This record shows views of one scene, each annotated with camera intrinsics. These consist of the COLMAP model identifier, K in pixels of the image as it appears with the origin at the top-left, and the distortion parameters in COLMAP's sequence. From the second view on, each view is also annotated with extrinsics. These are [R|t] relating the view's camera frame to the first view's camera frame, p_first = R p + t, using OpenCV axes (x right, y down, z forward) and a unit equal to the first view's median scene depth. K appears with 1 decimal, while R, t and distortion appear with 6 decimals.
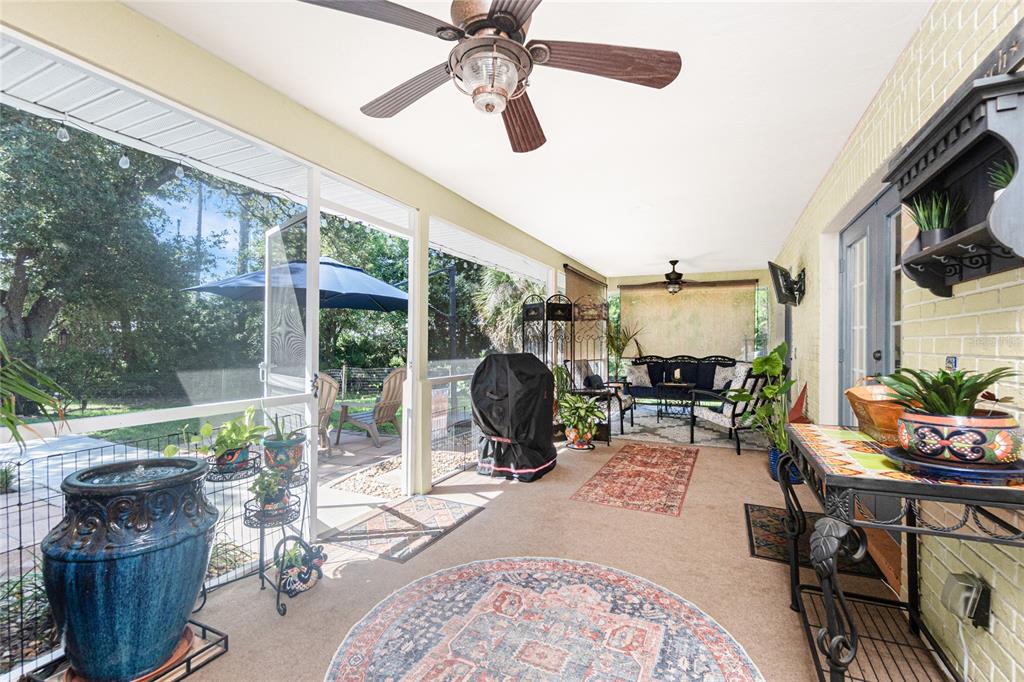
lens RADIAL K [[434.3, 0, 515.5], [0, 434.3, 342.4], [0, 0, 1]] dist [-0.000455, 0.000582]
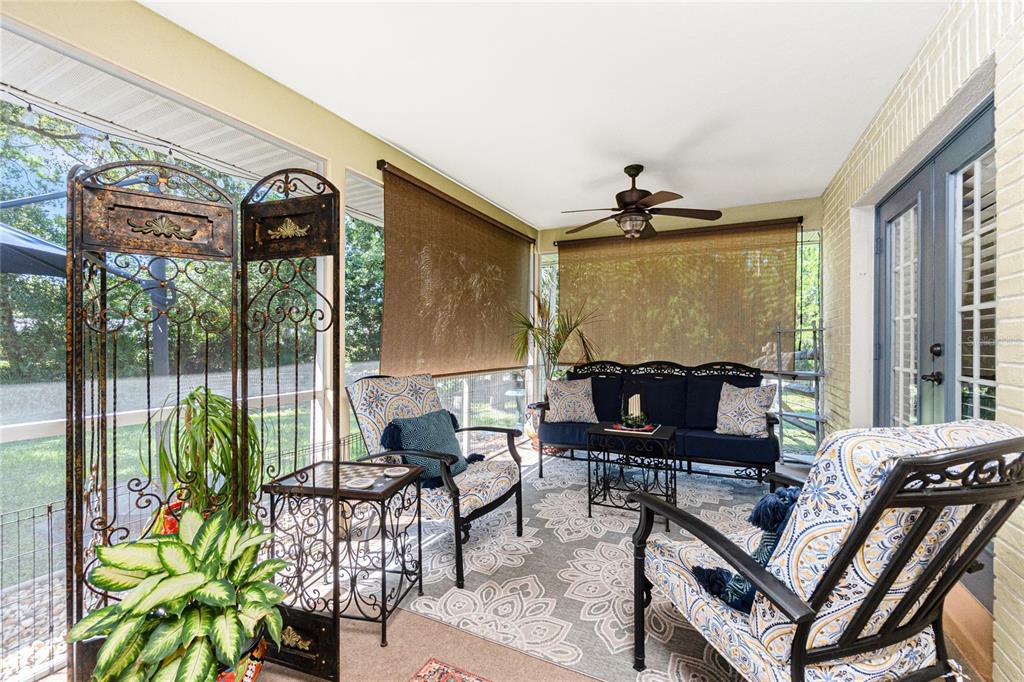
lens RADIAL K [[434.3, 0, 512.4], [0, 434.3, 340.1], [0, 0, 1]] dist [-0.000455, 0.000582]
pose [[0.999353, -0.008602, -0.034937, 0.245157], [0.008776, 0.999950, 0.004854, 0.001214], [0.034893, -0.005157, 0.999378, 0.512681]]
